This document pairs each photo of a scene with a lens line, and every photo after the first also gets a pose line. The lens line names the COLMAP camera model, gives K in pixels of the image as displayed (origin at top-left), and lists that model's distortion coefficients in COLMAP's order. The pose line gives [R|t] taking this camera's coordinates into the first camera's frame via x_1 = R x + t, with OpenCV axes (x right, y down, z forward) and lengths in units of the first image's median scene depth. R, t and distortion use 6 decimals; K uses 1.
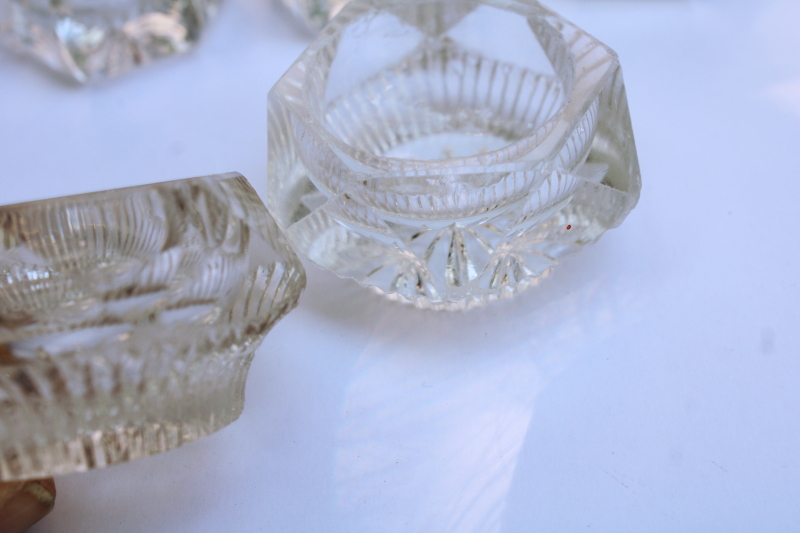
lens RADIAL K [[774.6, 0, 400.0], [0, 774.6, 266.5], [0, 0, 1]] dist [-0.014269, 0.013977]
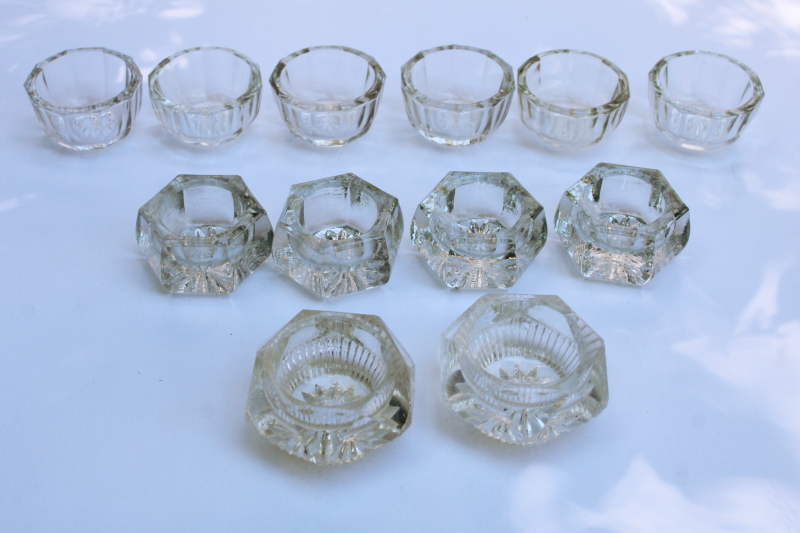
lens RADIAL K [[774.6, 0, 400.0], [0, 774.6, 266.5], [0, 0, 1]] dist [-0.014269, 0.013977]
pose [[0.992768, 0.119673, 0.009492, -0.338054], [-0.116949, 0.981955, -0.148620, -0.071663], [-0.027107, 0.146435, 0.988849, -1.199347]]
